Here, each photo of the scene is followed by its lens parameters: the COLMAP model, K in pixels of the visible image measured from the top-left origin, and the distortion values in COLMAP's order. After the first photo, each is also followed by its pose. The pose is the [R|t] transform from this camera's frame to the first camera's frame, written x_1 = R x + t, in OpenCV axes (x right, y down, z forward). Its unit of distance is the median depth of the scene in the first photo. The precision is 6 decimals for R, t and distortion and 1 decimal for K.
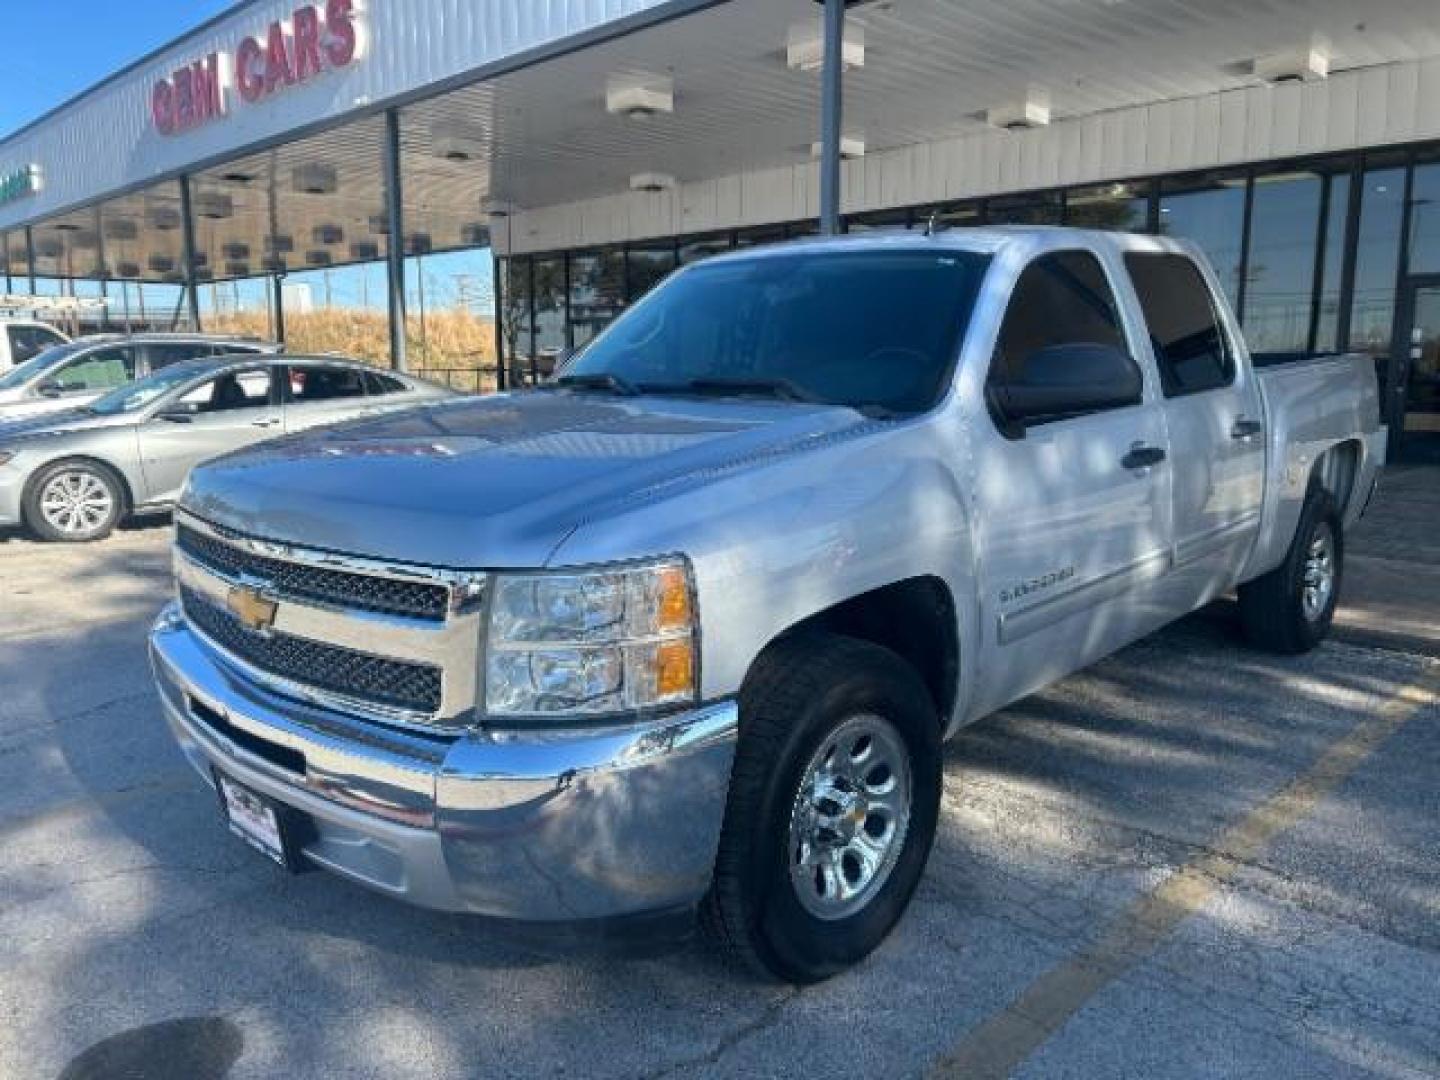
lens RADIAL K [[1066.8, 0, 707.5], [0, 1066.8, 538.1], [0, 0, 1]] dist [0.056029, -0.059615]
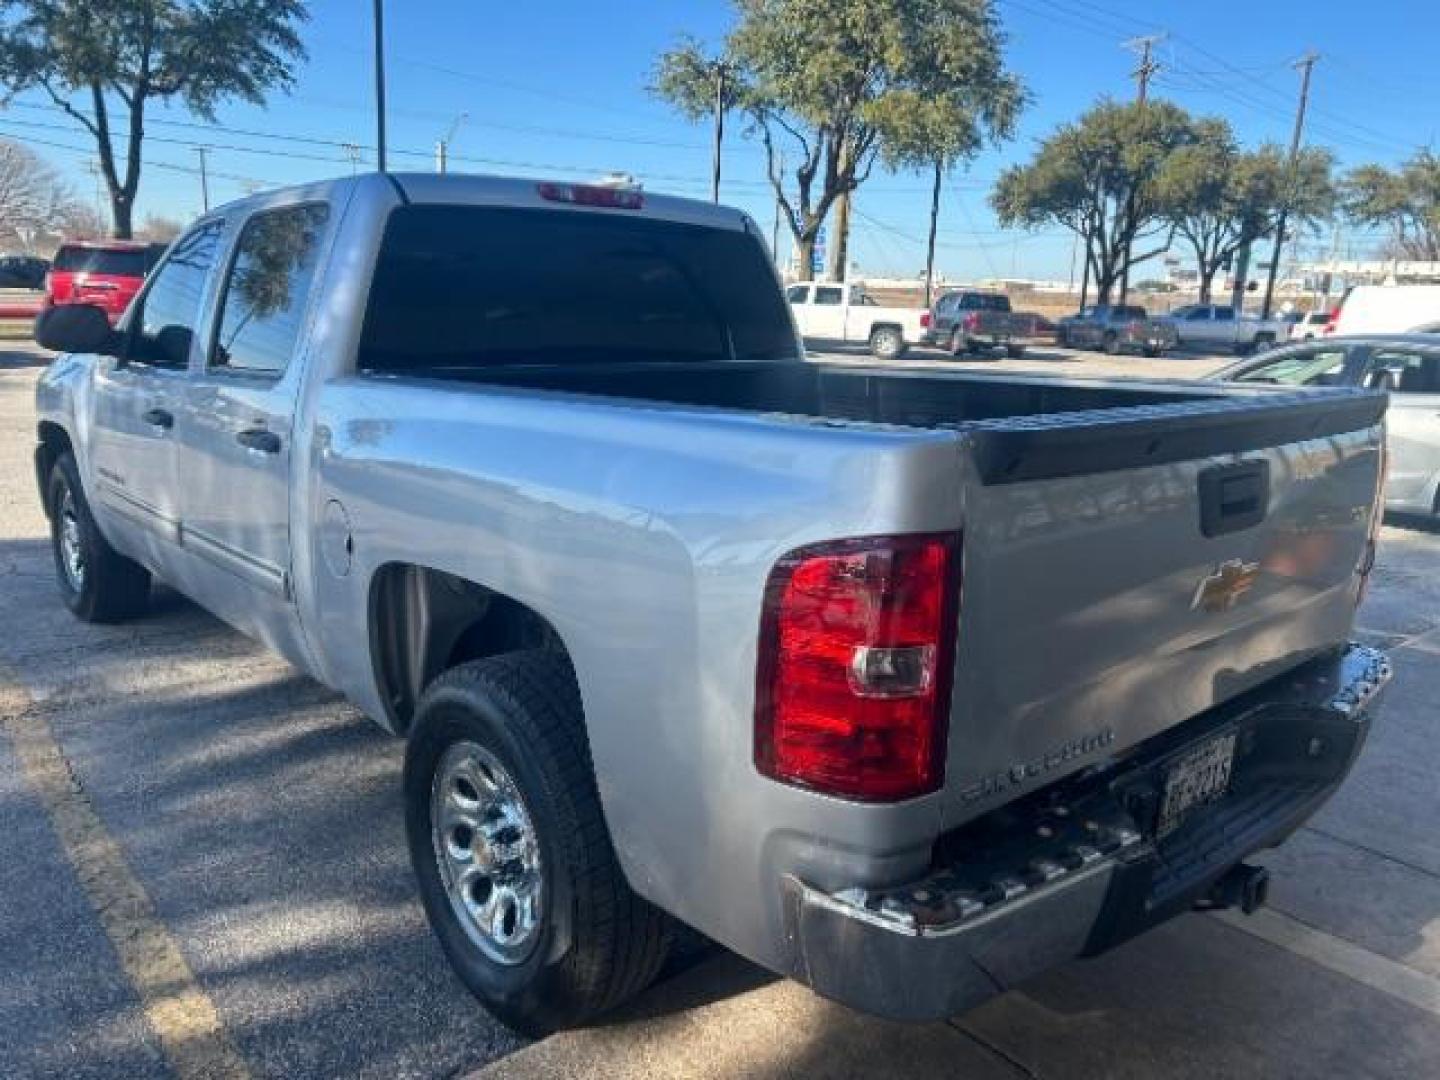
lens RADIAL K [[1066.8, 0, 707.5], [0, 1066.8, 538.1], [0, 0, 1]] dist [0.056029, -0.059615]
pose [[-0.073194, 0.225275, -0.971542, 0.268211], [-0.205929, 0.949748, 0.235736, -0.061314], [0.975826, 0.217323, -0.023126, 0.296541]]
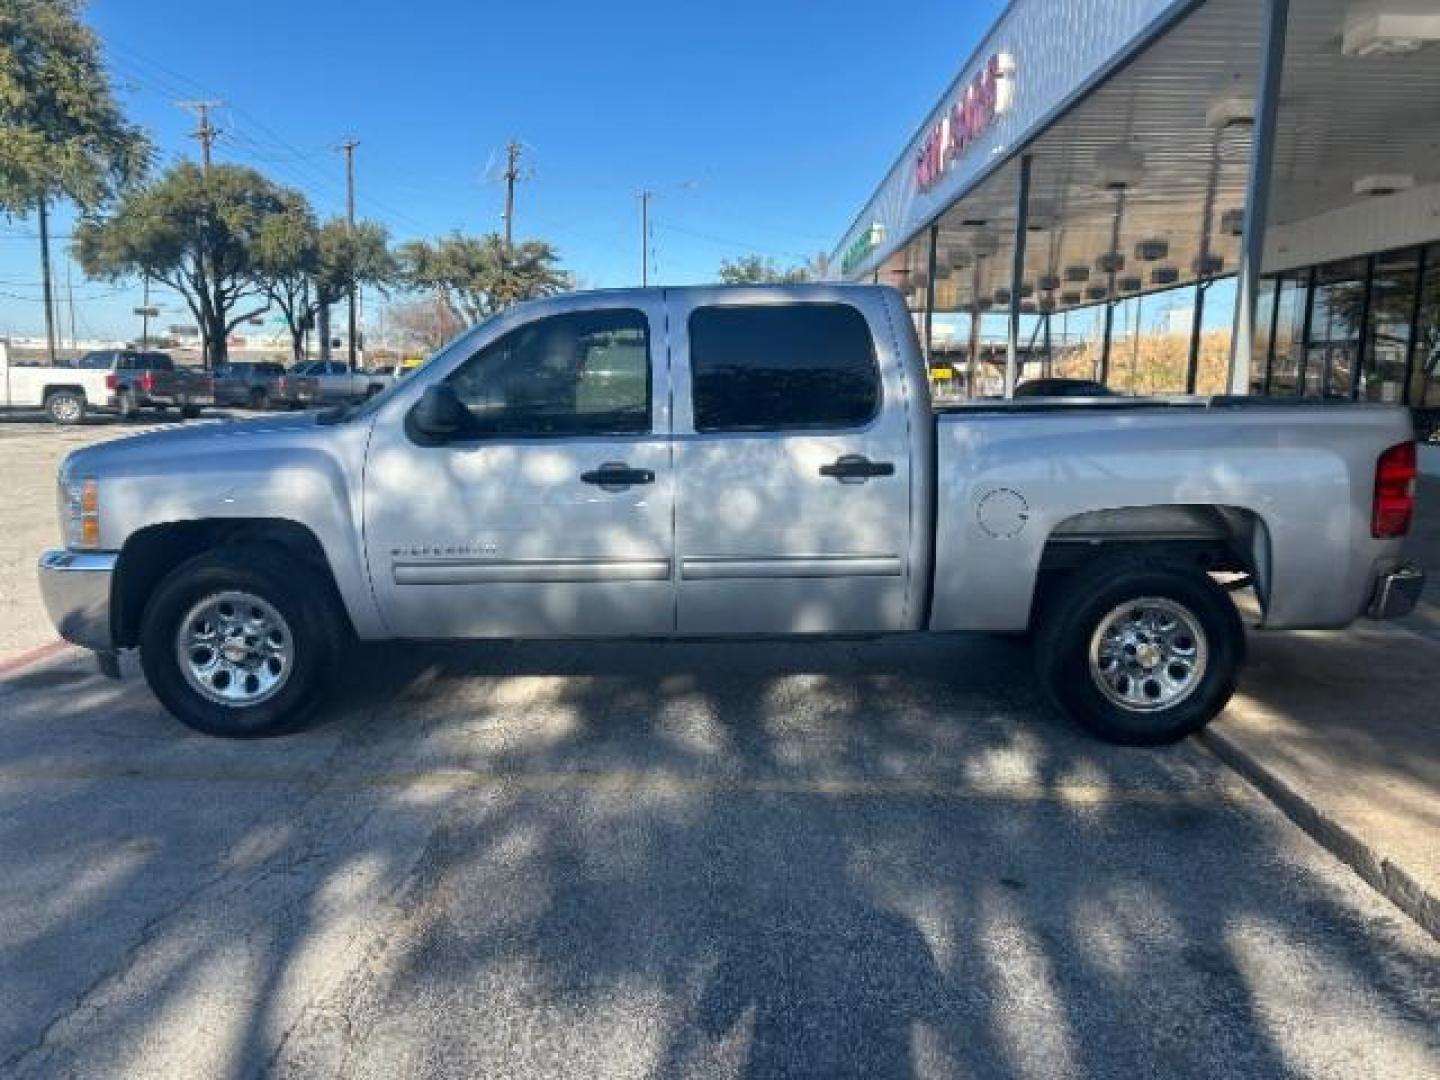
lens RADIAL K [[1066.8, 0, 707.5], [0, 1066.8, 538.1], [0, 0, 1]] dist [0.056029, -0.059615]
pose [[0.693522, 0.123774, -0.709724, 0.253398], [-0.139114, 0.989598, 0.036645, -0.011584], [0.706877, 0.073318, 0.703526, 0.041005]]
